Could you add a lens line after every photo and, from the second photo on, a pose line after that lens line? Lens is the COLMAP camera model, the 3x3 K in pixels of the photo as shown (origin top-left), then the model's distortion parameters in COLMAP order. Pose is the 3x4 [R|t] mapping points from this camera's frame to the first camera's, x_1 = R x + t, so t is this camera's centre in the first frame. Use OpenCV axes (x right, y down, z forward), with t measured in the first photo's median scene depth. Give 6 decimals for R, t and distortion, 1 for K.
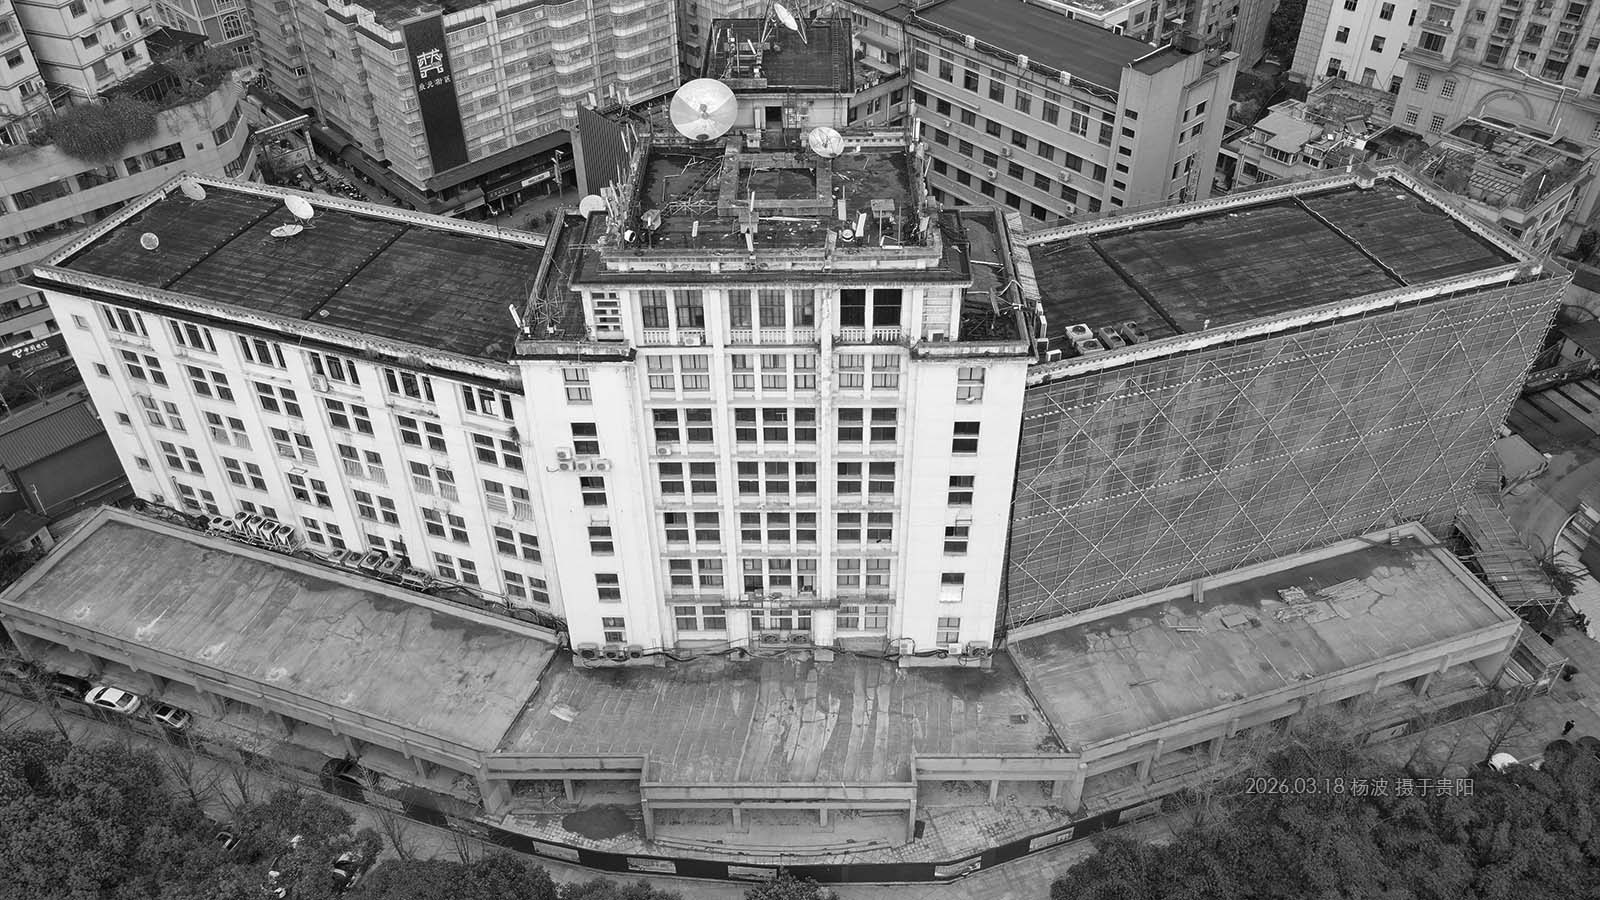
lens RADIAL K [[1287.4, 0, 801.6], [0, 1287.4, 450.9], [0, 0, 1]] dist [-0.007611, -0.000909]
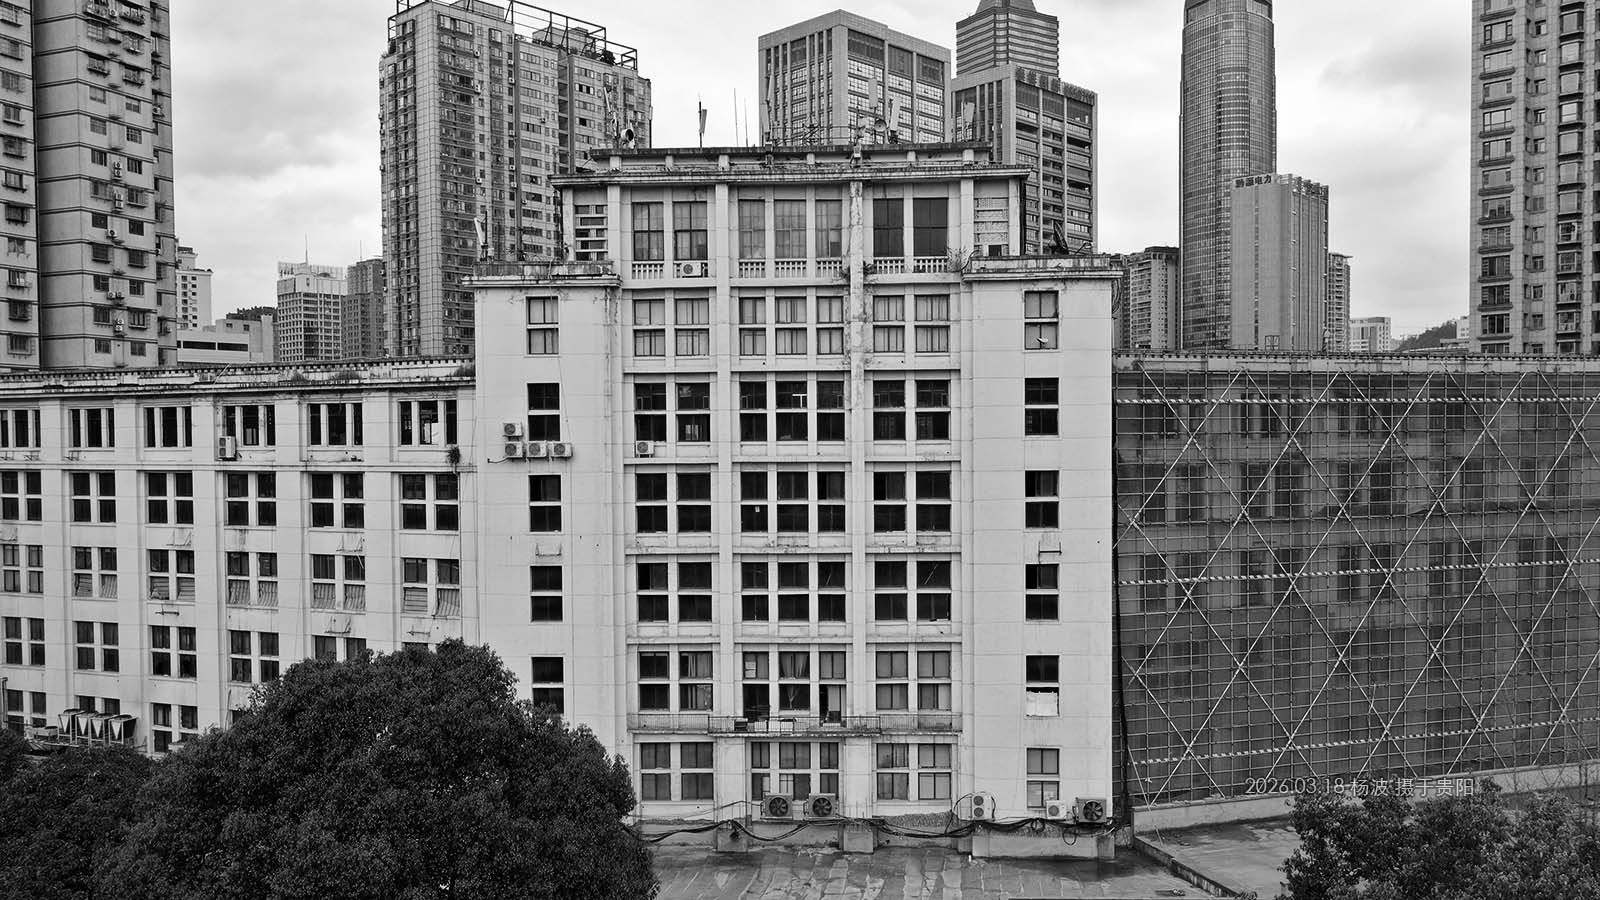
lens RADIAL K [[1287.4, 0, 799.5], [0, 1287.4, 450.1], [0, 0, 1]] dist [-0.007611, -0.000909]
pose [[0.999586, 0.002428, -0.028655, 0.006246], [-0.019704, 0.783598, -0.620956, 0.457250], [0.020946, 0.621264, 0.783322, 0.394445]]
